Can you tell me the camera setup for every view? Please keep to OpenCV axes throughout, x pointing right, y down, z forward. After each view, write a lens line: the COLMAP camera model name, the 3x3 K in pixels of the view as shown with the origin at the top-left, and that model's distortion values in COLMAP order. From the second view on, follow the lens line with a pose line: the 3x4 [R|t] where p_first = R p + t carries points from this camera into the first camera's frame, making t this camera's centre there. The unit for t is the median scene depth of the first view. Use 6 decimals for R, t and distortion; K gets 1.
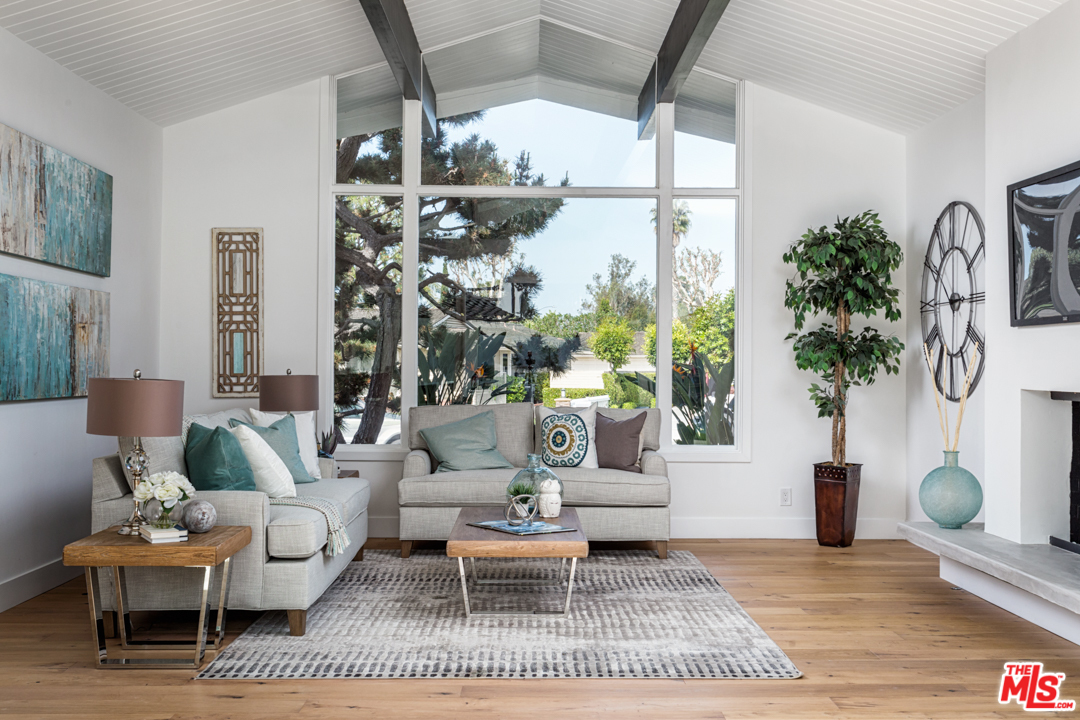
lens RADIAL K [[1238.8, 0, 540.0], [0, 1238.8, 360.0], [0, 0, 1]] dist [-0.000633, -0.001636]
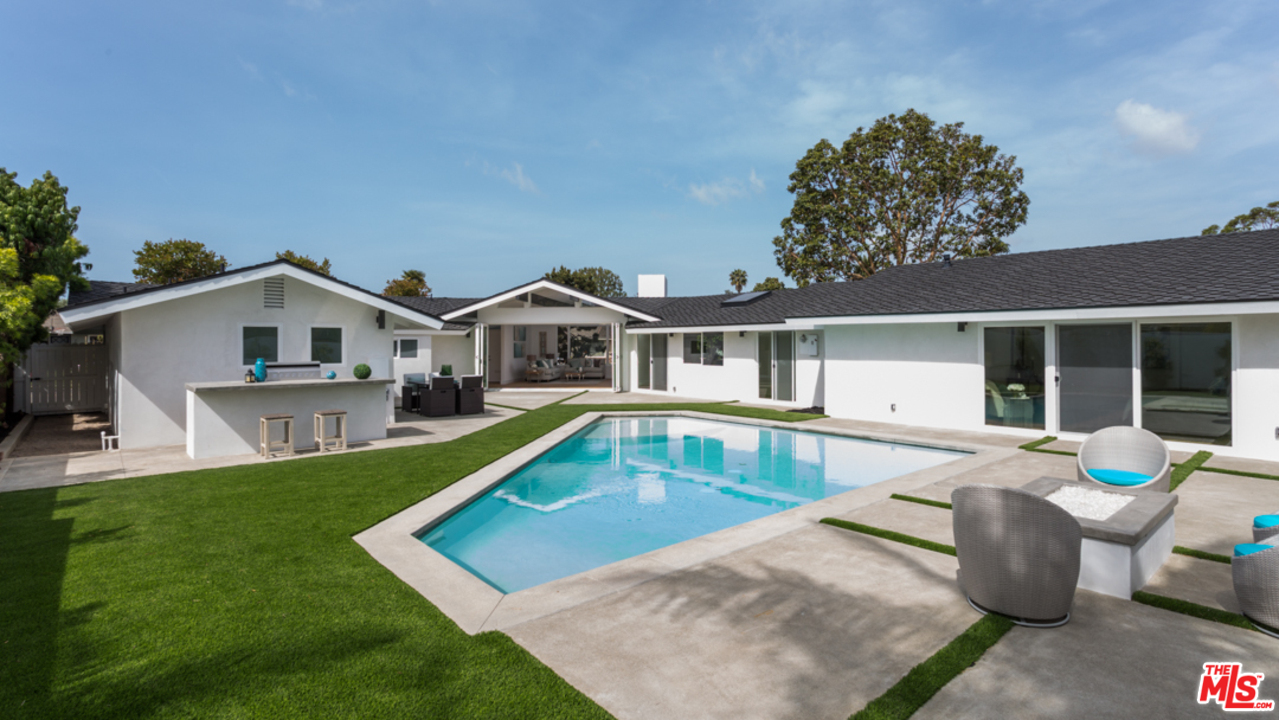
lens RADIAL K [[628.8, 0, 642.0], [0, 628.8, 342.4], [0, 0, 1]] dist [0.000974, 0.000045]
pose [[0.994958, -0.004879, -0.100177, 0.648601], [0.005482, 0.999968, 0.005752, -0.067990], [0.100146, -0.006272, 0.994953, -2.405222]]
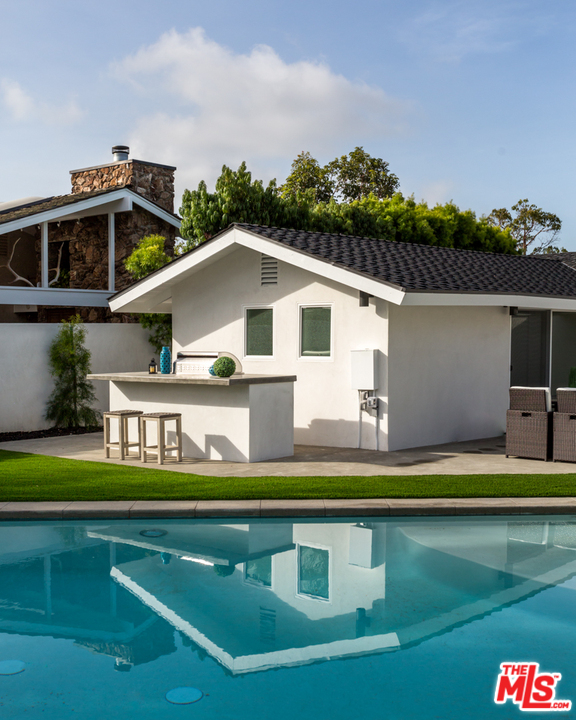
lens RADIAL K [[946.4, 0, 288.0], [0, 946.4, 360.0], [0, 0, 1]] dist [0.017372, 0.009825]
pose [[0.038827, 0.025720, -0.998915, 1.393745], [0.011657, 0.999589, 0.026191, -0.050328], [0.999178, -0.012661, 0.038512, -1.122374]]
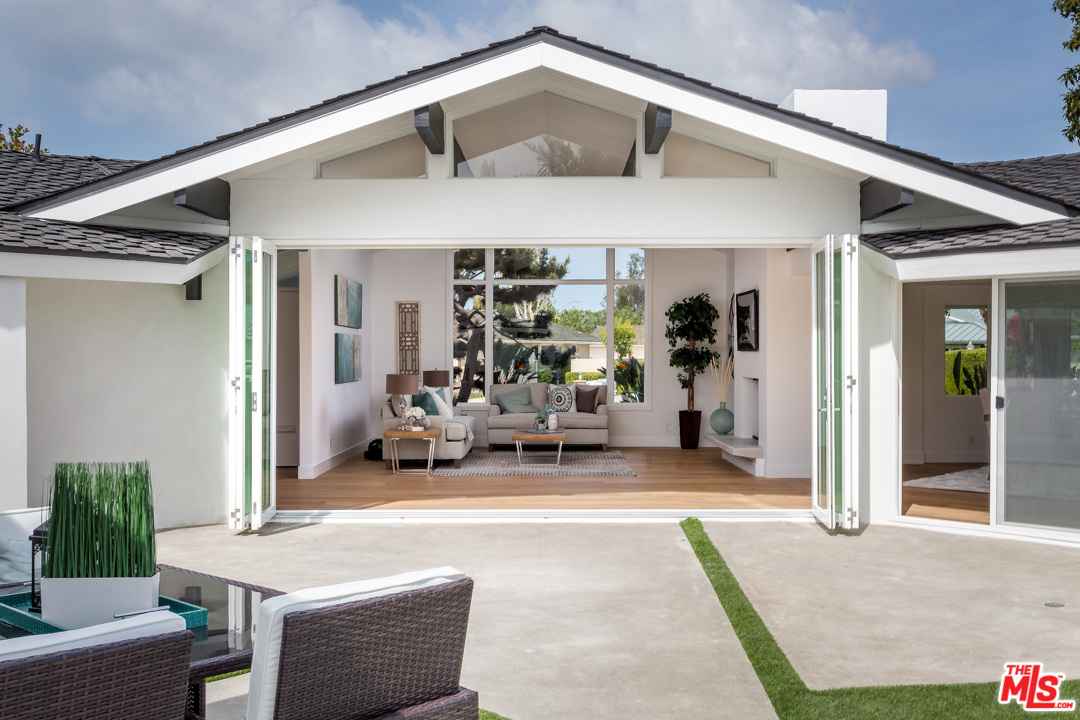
lens RADIAL K [[1115.8, 0, 540.0], [0, 1115.8, 360.0], [0, 0, 1]] dist [0.006266, 0.004728]
pose [[0.999653, -0.005153, -0.025818, 0.032351], [0.005484, 0.999903, 0.012794, -0.030333], [0.025750, -0.012931, 0.999585, -0.953563]]
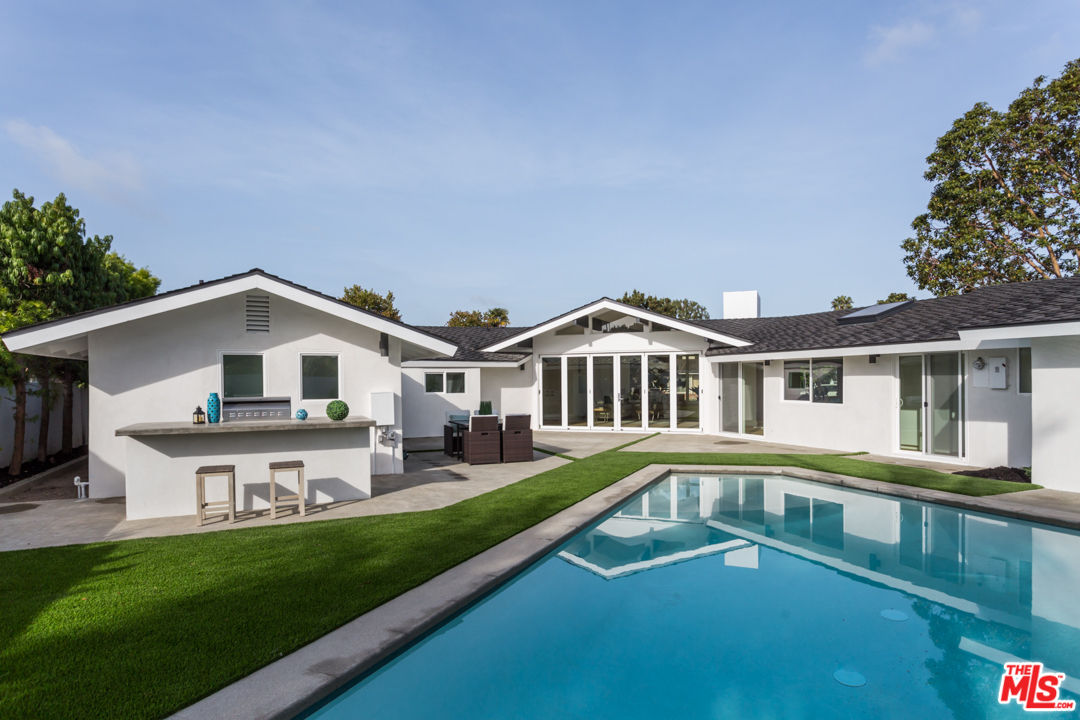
lens RADIAL K [[614.8, 0, 539.3], [0, 614.8, 386.2], [0, 0, 1]] dist [-0.011404, 0.001414]
pose [[0.919295, -0.007221, -0.393503, 0.613139], [0.014329, 0.999783, 0.015128, -0.050894], [0.393308, -0.019546, 0.919199, -1.927803]]
